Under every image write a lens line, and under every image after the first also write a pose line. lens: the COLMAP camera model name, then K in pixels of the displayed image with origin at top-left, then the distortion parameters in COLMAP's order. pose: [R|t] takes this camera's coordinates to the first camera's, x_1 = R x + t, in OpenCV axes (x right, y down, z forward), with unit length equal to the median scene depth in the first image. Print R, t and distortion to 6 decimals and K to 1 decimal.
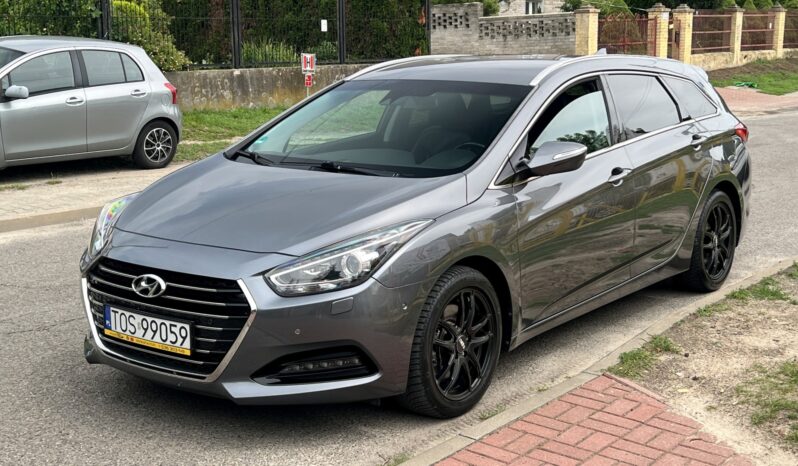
lens RADIAL K [[1062.3, 0, 412.1], [0, 1062.3, 237.0], [0, 0, 1]] dist [0.092622, 0.000000]
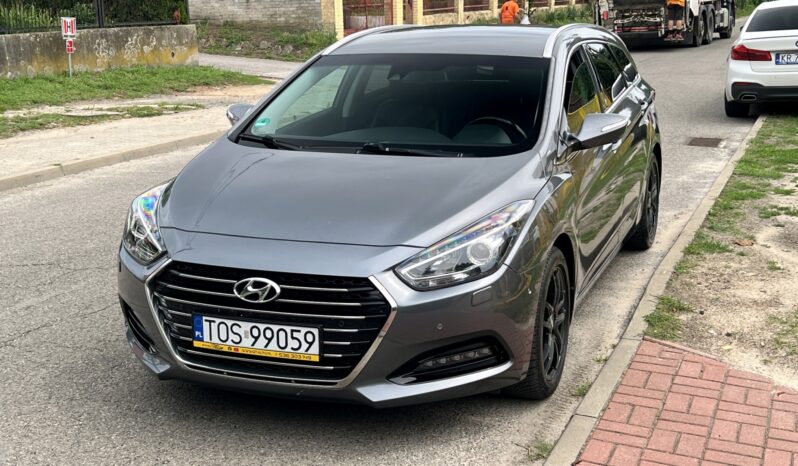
lens RADIAL K [[1062.3, 0, 403.9], [0, 1062.3, 228.0], [0, 0, 1]] dist [0.092622, 0.000000]
pose [[0.960790, -0.064919, 0.269570, -0.337828], [0.057076, 0.997690, 0.036839, -0.031068], [-0.271339, -0.020009, 0.962276, 0.080957]]
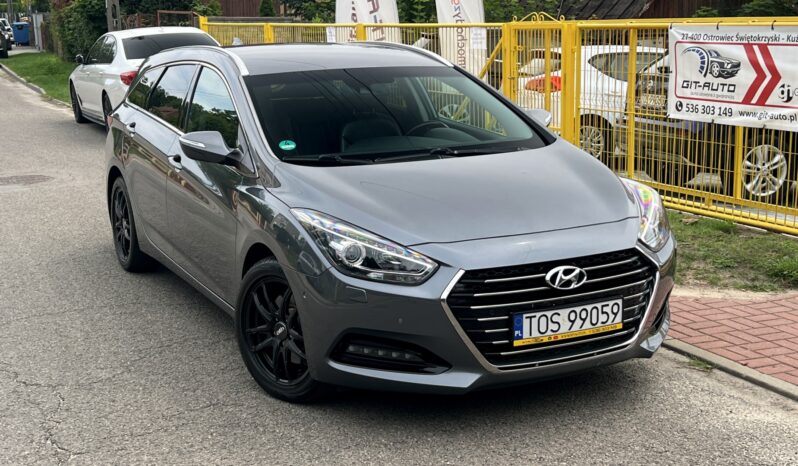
lens RADIAL K [[1062.3, 0, 394.0], [0, 1062.3, 238.4], [0, 0, 1]] dist [0.092622, 0.000000]
pose [[0.449505, -0.184889, 0.873935, -1.071376], [0.179687, 0.977063, 0.114285, -0.119130], [-0.875019, 0.105663, 0.472416, 0.618015]]
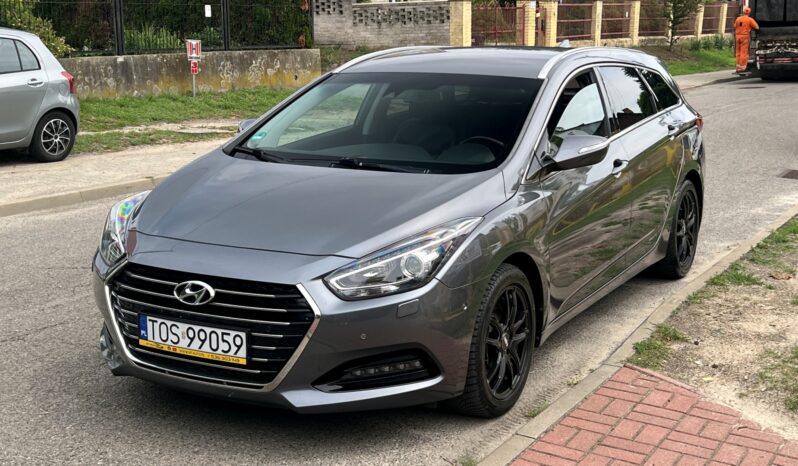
lens RADIAL K [[1062.3, 0, 407.3], [0, 1062.3, 233.9], [0, 0, 1]] dist [0.092622, 0.000000]
pose [[0.990480, -0.022207, 0.135856, -0.171030], [0.020793, 0.999714, 0.011817, -0.012830], [-0.136080, -0.008880, 0.990658, 0.031902]]
